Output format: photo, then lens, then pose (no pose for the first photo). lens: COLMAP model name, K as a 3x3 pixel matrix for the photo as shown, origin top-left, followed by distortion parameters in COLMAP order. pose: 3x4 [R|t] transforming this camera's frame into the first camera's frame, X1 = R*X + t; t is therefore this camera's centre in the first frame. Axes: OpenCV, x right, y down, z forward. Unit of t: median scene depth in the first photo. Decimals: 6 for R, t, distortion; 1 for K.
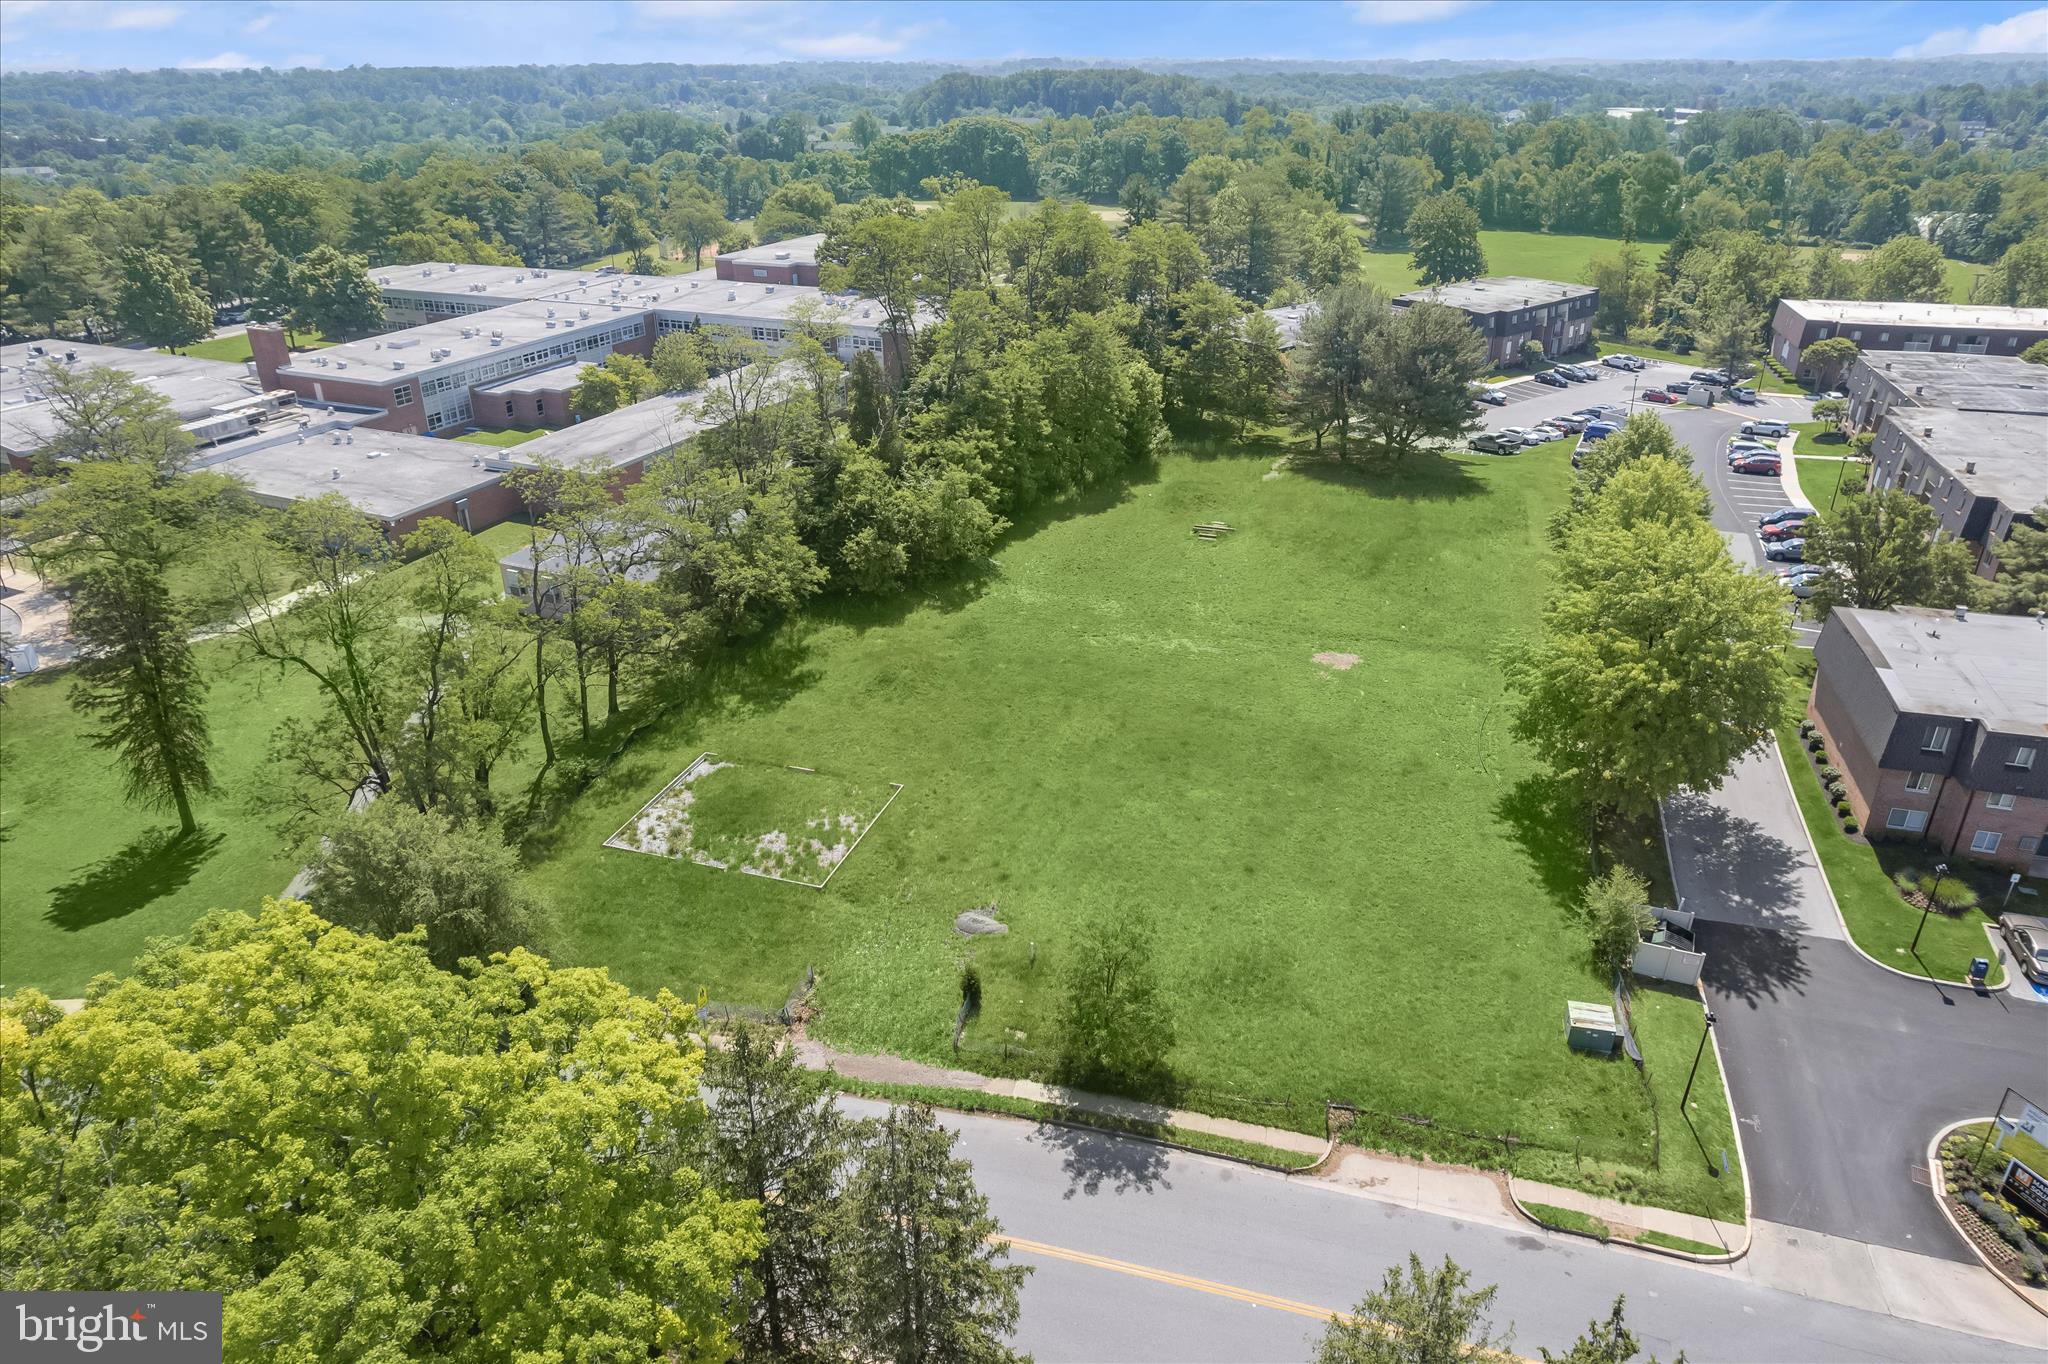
lens RADIAL K [[1306.0, 0, 1030.1], [0, 1306.0, 694.9], [0, 0, 1]] dist [-0.080150, 0.068035]
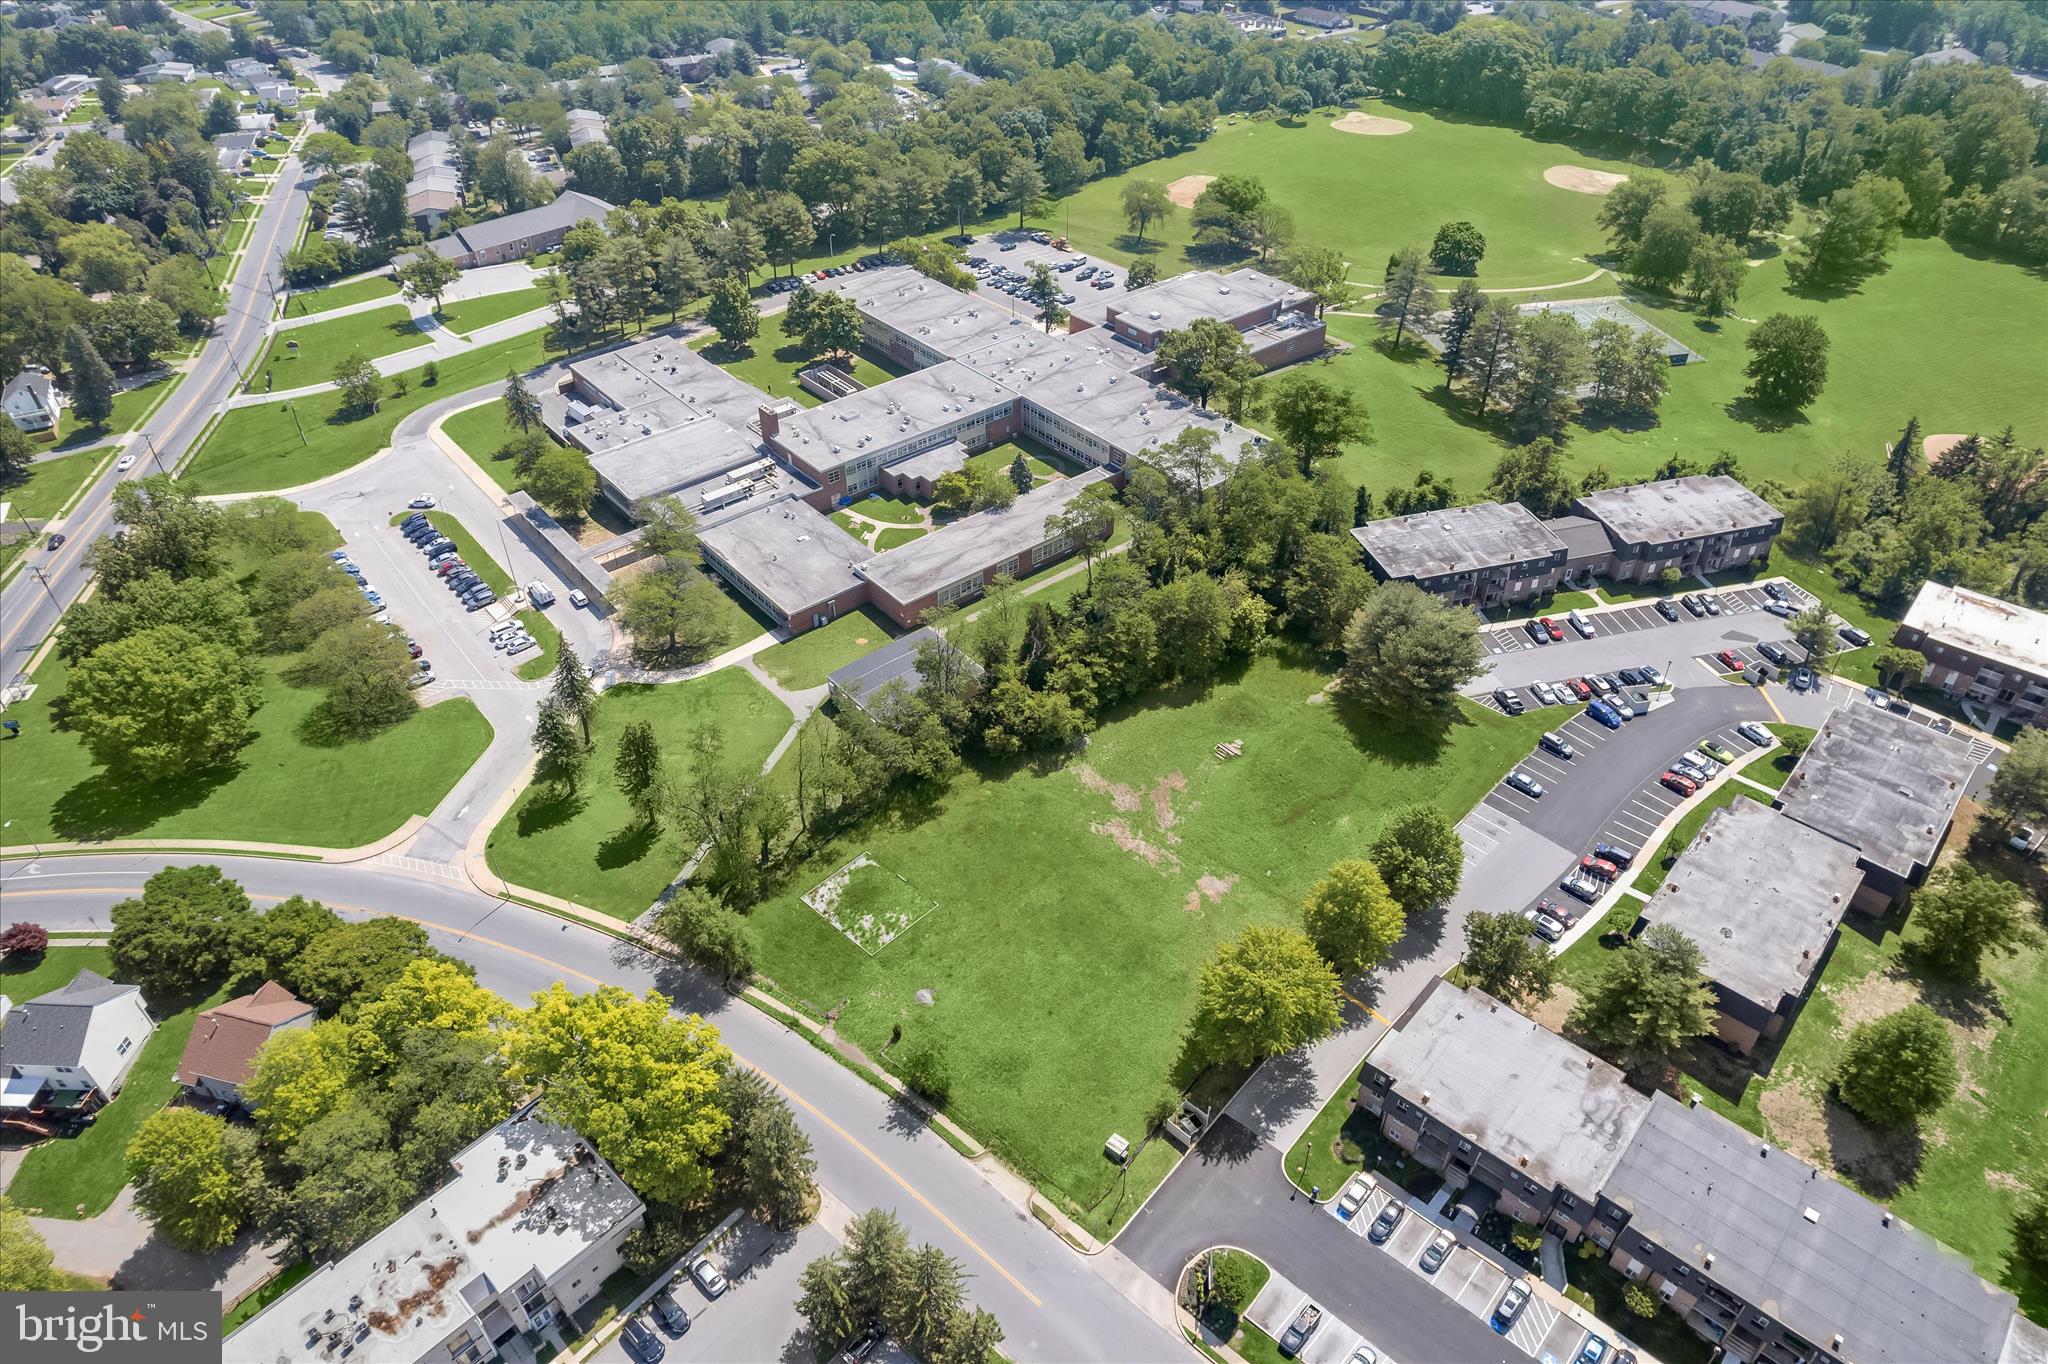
lens RADIAL K [[1309.1, 0, 1024.0], [0, 1309.1, 682.0], [0, 0, 1]] dist [-0.060907, 0.065783]
pose [[0.903639, 0.259857, -0.340457, 0.609977], [-0.185735, 0.954035, 0.235199, -0.744964], [0.385927, -0.149300, 0.910368, -0.749790]]
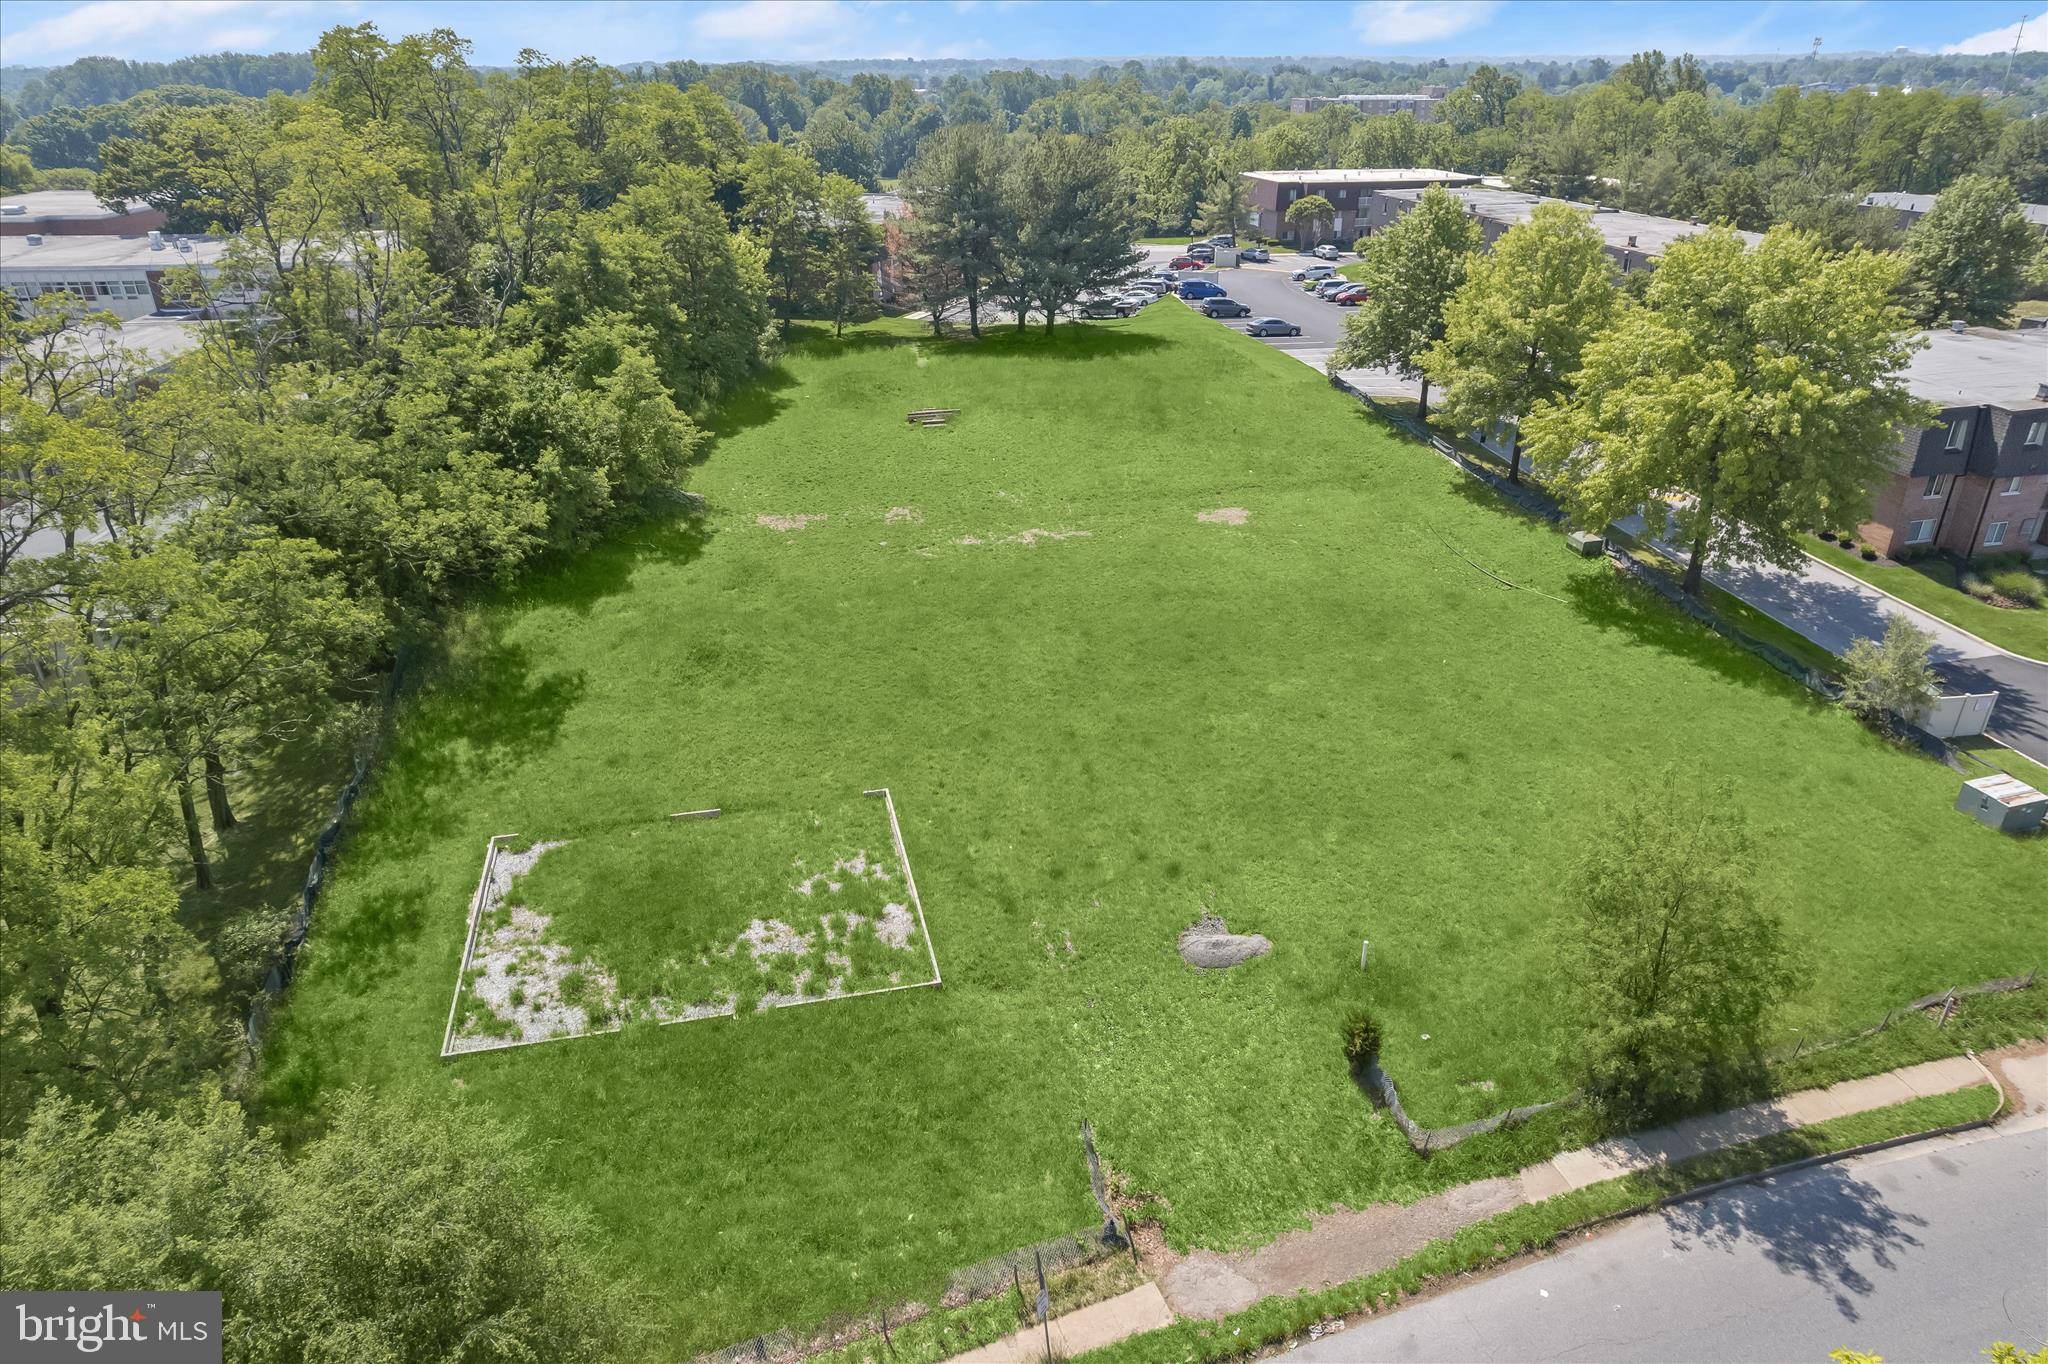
lens RADIAL K [[1306.0, 0, 1030.1], [0, 1306.0, 694.9], [0, 0, 1]] dist [-0.080150, 0.068035]
pose [[0.851931, -0.229917, 0.470481, -0.297150], [0.232421, 0.971131, 0.053718, 0.009921], [-0.469249, 0.063586, 0.880774, 0.418070]]
